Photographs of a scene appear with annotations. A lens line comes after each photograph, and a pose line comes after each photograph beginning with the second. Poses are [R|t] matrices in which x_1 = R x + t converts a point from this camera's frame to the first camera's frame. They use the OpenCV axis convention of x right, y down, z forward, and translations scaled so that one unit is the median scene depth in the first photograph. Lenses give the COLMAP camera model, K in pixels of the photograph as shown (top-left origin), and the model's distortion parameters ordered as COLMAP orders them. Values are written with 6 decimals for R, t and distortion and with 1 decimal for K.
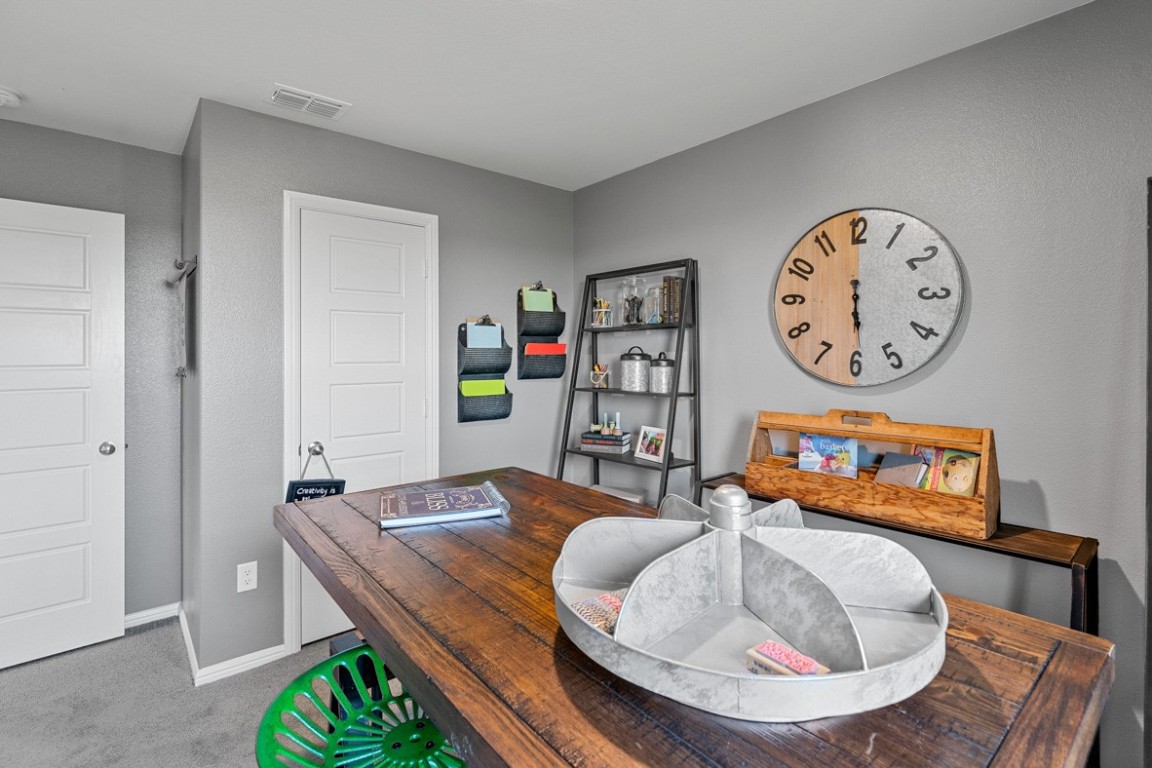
lens RADIAL K [[529.0, 0, 584.6], [0, 529.0, 354.5], [0, 0, 1]] dist [-0.001796, 0.000177]
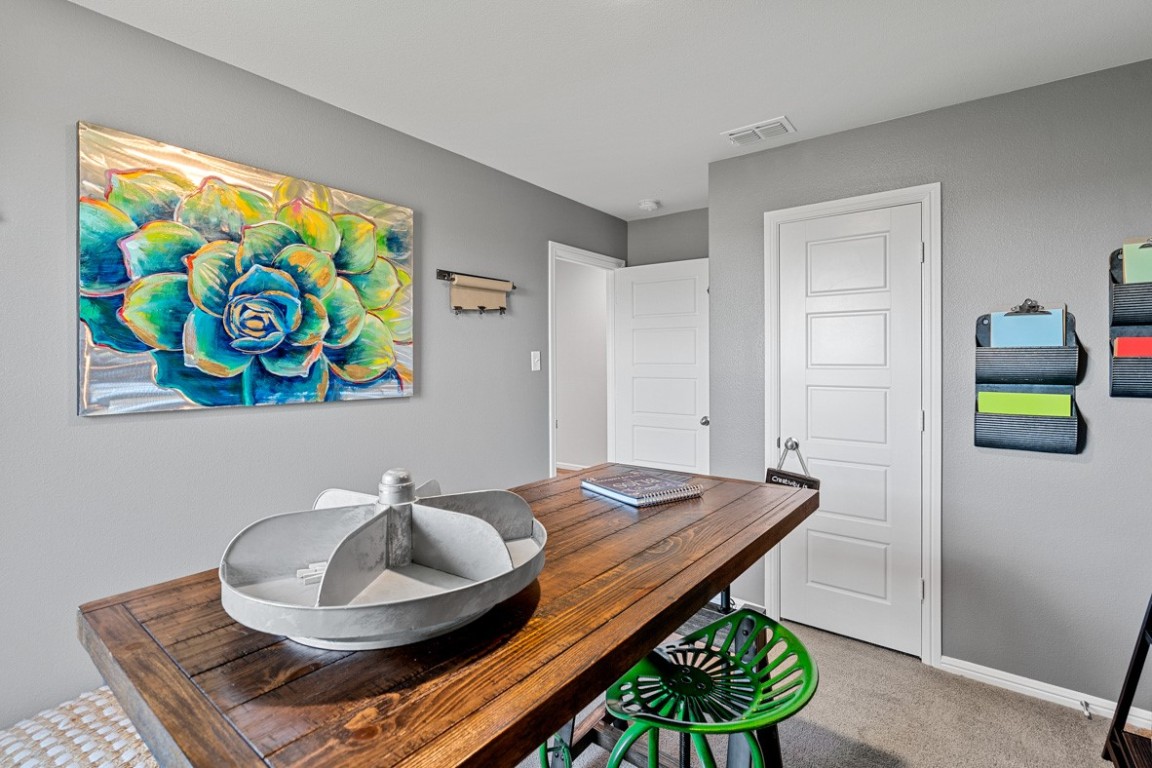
lens RADIAL K [[529.0, 0, 577.6], [0, 529.0, 376.5], [0, 0, 1]] dist [-0.001796, 0.000177]
pose [[0.220958, 0.035102, -0.974651, 0.372558], [0.004710, 0.999302, 0.037058, -0.002007], [0.975272, -0.012779, 0.220639, 0.278357]]
